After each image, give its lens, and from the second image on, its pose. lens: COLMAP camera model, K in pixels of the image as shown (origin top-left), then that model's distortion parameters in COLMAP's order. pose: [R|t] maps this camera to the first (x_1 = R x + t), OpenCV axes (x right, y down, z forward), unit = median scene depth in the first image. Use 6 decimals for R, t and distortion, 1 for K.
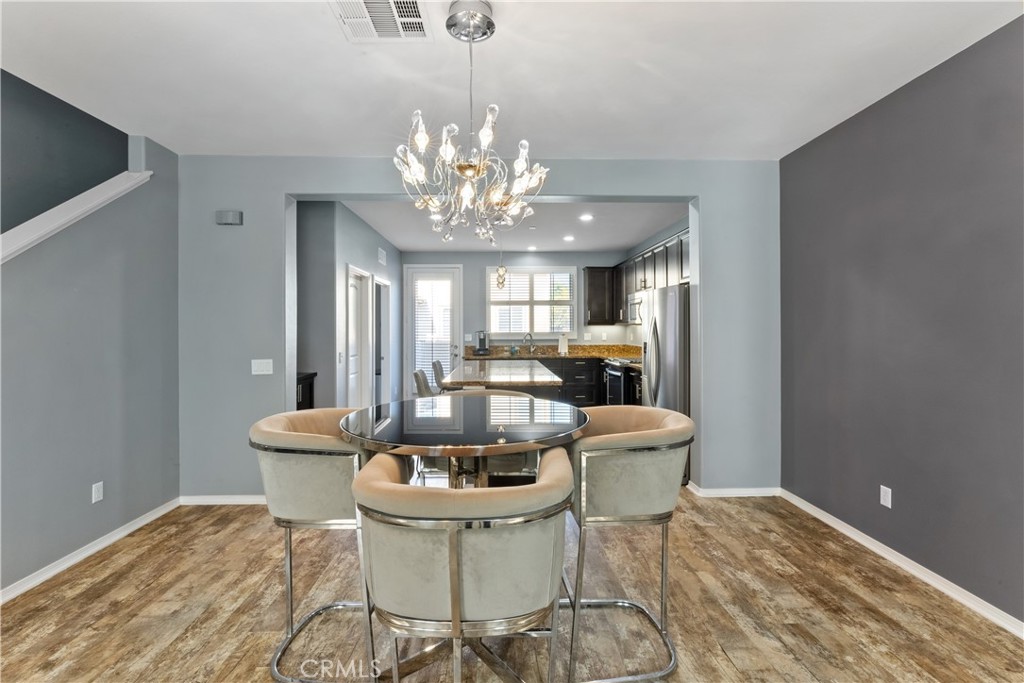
lens RADIAL K [[449.6, 0, 517.1], [0, 449.6, 329.0], [0, 0, 1]] dist [-0.001310, 0.001572]
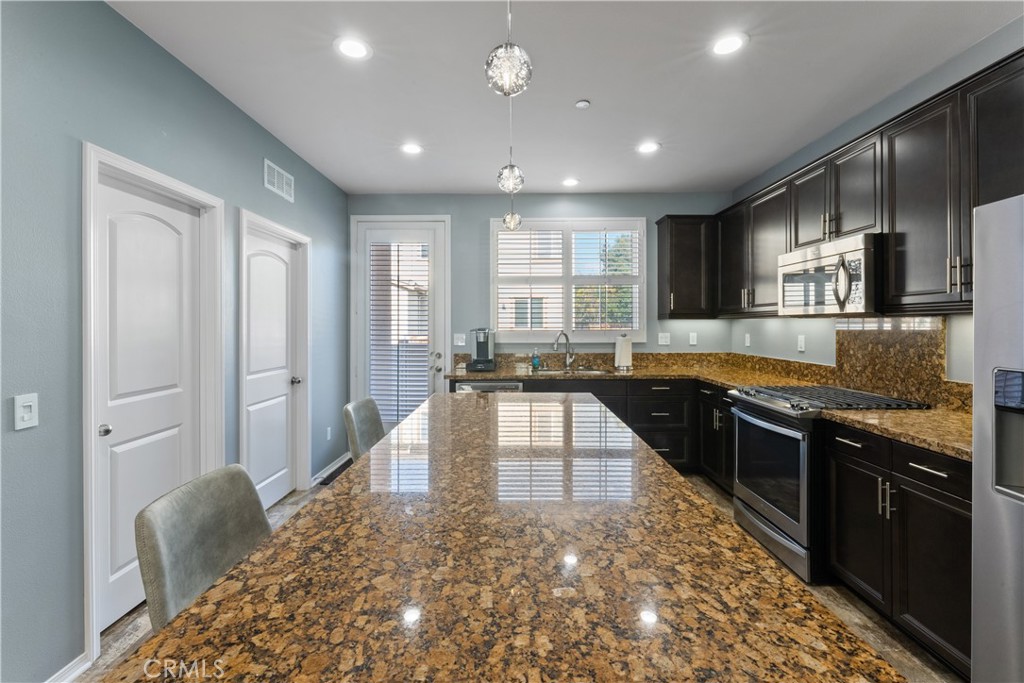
lens RADIAL K [[449.6, 0, 507.3], [0, 449.6, 324.6], [0, 0, 1]] dist [-0.001310, 0.001572]
pose [[0.998321, 0.000776, -0.057927, -0.012394], [-0.000634, 0.999997, 0.002467, -0.002272], [0.057929, -0.002426, 0.998318, 0.426355]]
